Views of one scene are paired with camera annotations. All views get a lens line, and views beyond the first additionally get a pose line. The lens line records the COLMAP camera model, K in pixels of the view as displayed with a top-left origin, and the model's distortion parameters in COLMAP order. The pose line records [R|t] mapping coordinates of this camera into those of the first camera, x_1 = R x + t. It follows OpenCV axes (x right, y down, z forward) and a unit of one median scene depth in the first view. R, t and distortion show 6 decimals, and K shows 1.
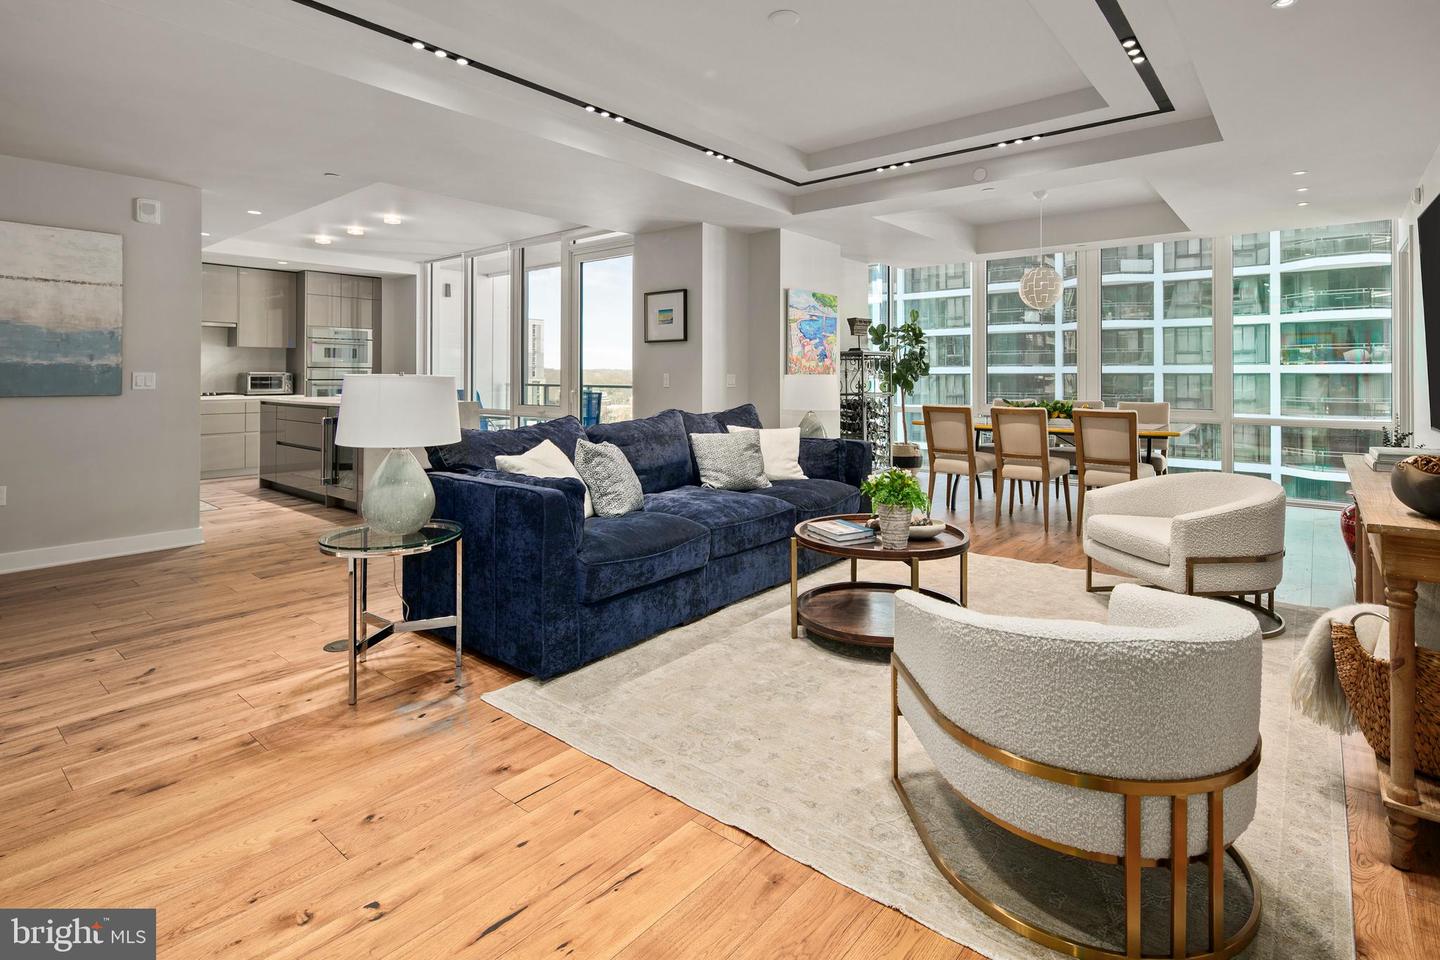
lens RADIAL K [[705.5, 0, 743.3], [0, 705.5, 374.2], [0, 0, 1]] dist [0.004070, -0.000215]
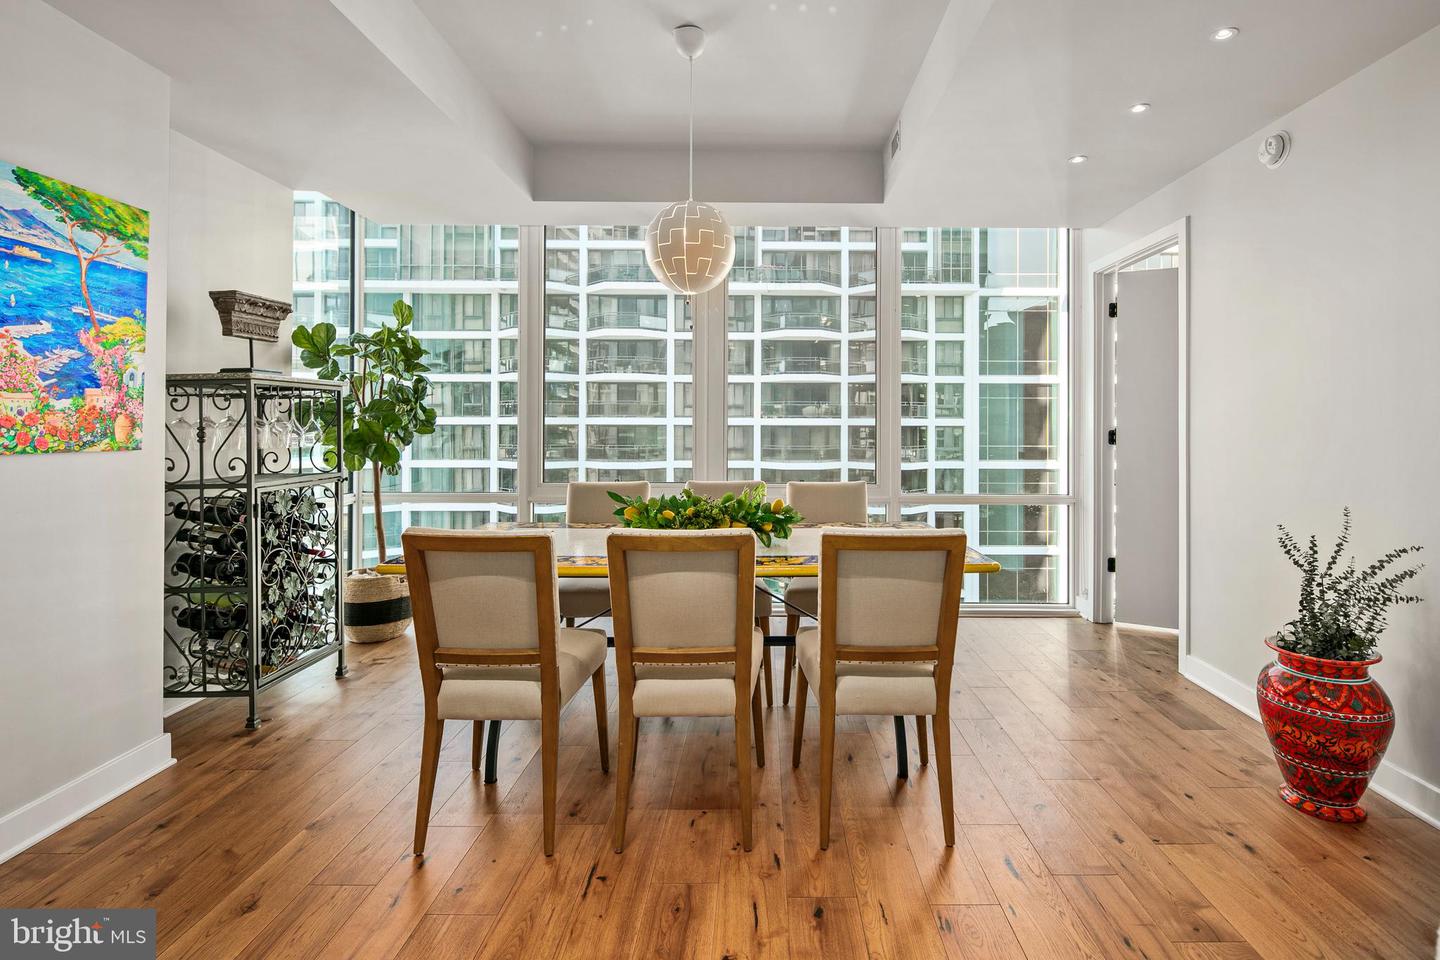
lens RADIAL K [[705.5, 0, 771.1], [0, 705.5, 421.6], [0, 0, 1]] dist [0.004070, -0.000215]
pose [[0.769699, 0.006300, 0.638376, 0.106362], [-0.003295, 0.999977, -0.005896, -0.003840], [-0.638399, 0.002435, 0.769702, 0.384307]]
